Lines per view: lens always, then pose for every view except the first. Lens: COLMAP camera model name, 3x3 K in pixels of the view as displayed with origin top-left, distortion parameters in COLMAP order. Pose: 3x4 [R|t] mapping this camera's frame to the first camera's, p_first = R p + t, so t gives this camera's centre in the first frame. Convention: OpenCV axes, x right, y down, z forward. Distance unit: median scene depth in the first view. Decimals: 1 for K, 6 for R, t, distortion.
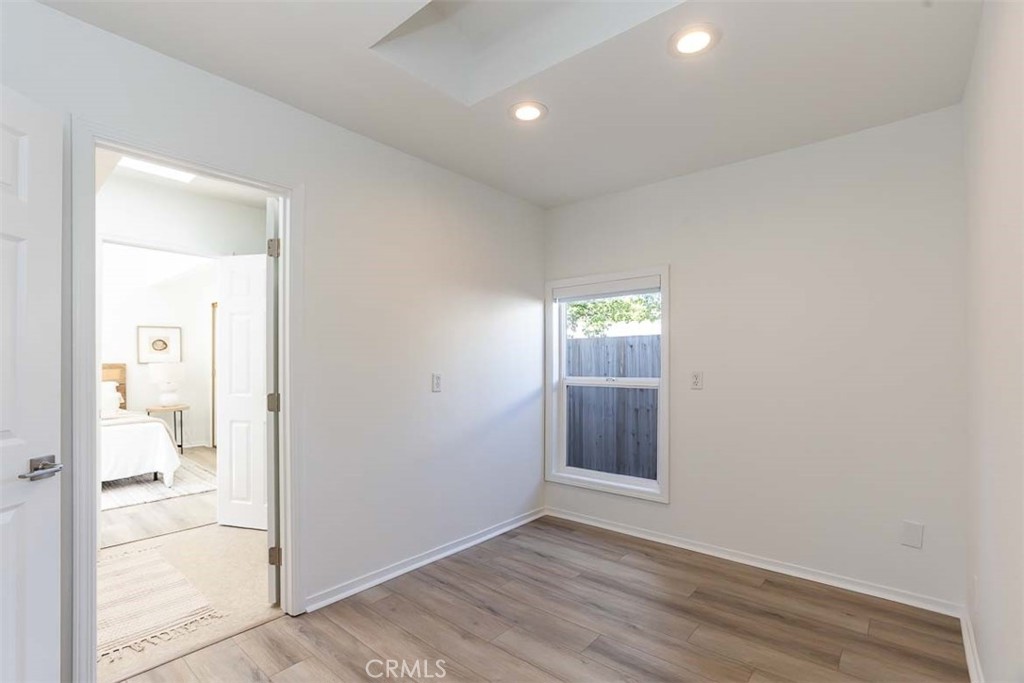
lens RADIAL K [[480.3, 0, 511.7], [0, 480.3, 365.1], [0, 0, 1]] dist [-0.000879, 0.007593]
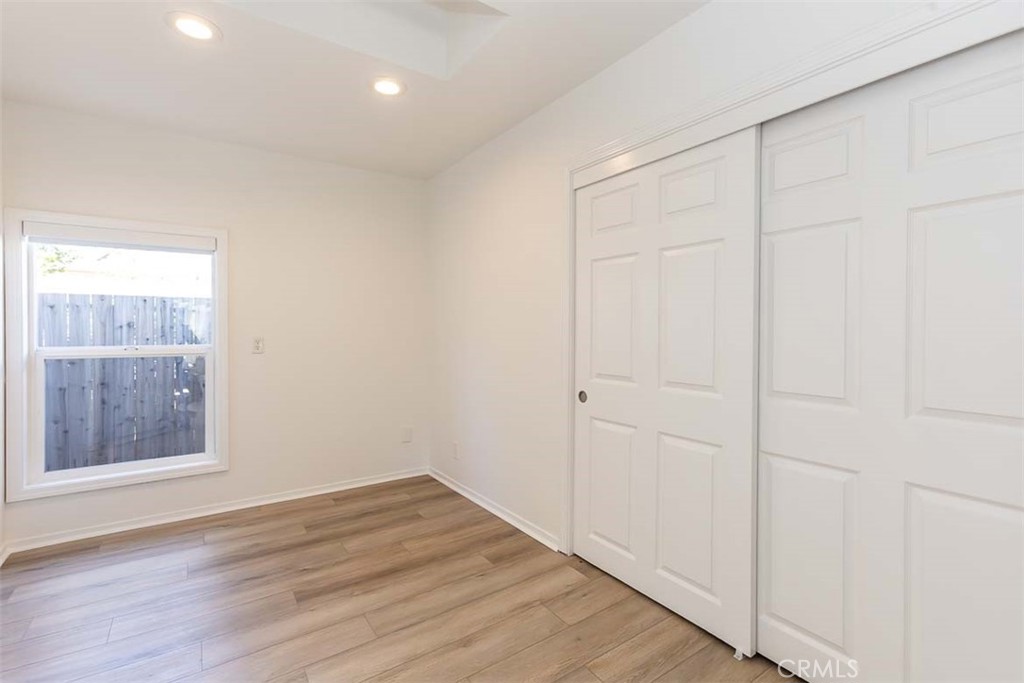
lens RADIAL K [[460.2, 0, 506.3], [0, 460.2, 333.3], [0, 0, 1]] dist [-0.001156, 0.000013]
pose [[0.279553, -0.008474, 0.960093, -0.394826], [0.003053, 0.999964, 0.007937, -0.000316], [-0.960125, 0.000713, 0.279569, 0.170399]]
